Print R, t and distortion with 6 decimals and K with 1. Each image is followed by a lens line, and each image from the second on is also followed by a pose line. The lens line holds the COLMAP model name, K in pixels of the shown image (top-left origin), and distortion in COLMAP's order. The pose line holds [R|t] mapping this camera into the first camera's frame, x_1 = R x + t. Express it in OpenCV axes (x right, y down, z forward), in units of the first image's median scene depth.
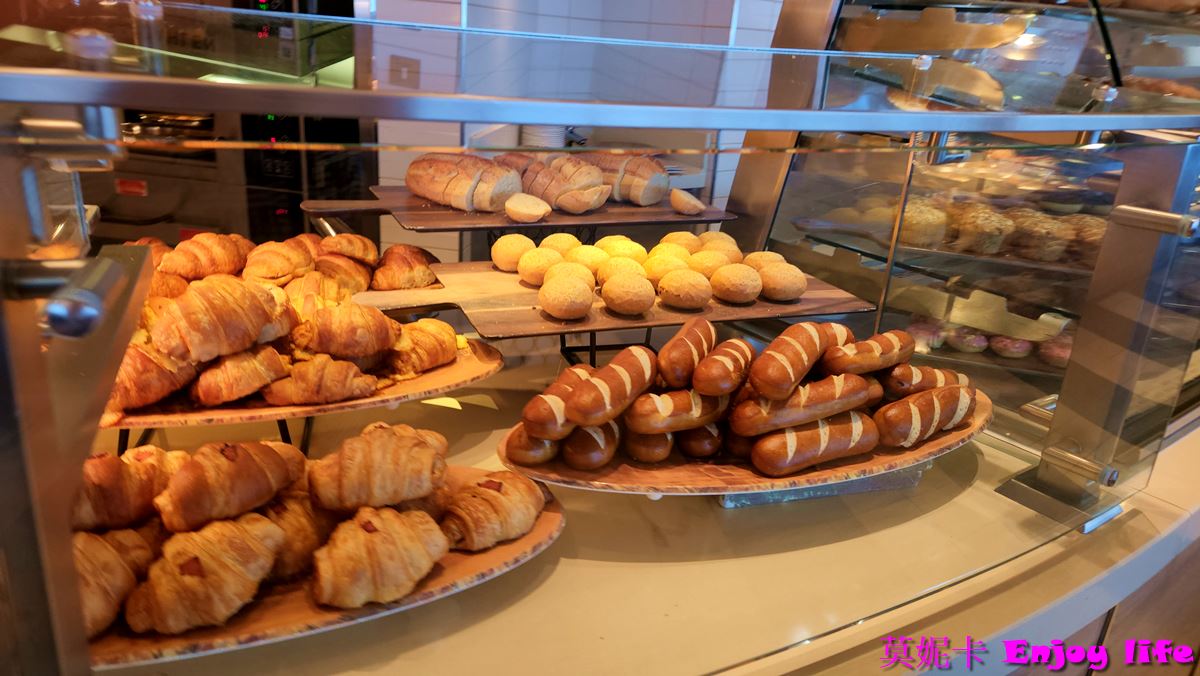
lens RADIAL K [[818.0, 0, 600.0], [0, 818.0, 338.0], [0, 0, 1]] dist [0.061763, -0.068256]
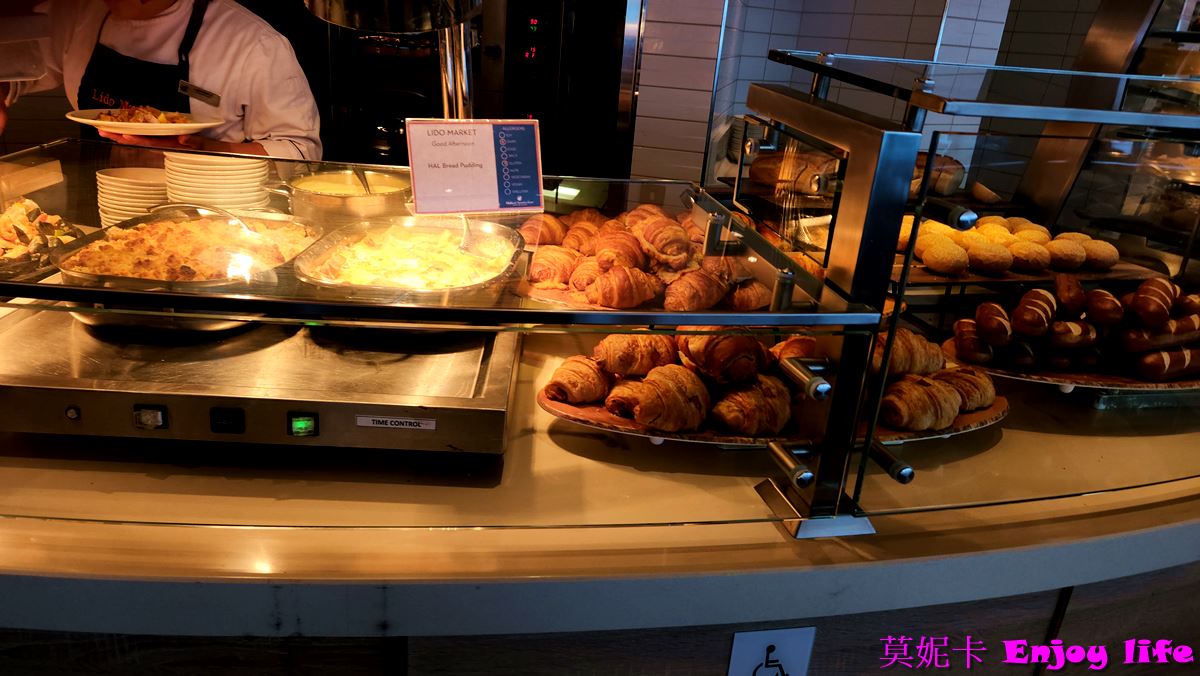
lens RADIAL K [[818.0, 0, 600.0], [0, 818.0, 338.0], [0, 0, 1]] dist [0.061763, -0.068256]
pose [[0.994206, 0.039238, -0.100079, -0.579325], [-0.039968, 0.999187, -0.005300, 0.137877], [0.099790, 0.009269, 0.994965, -0.492563]]
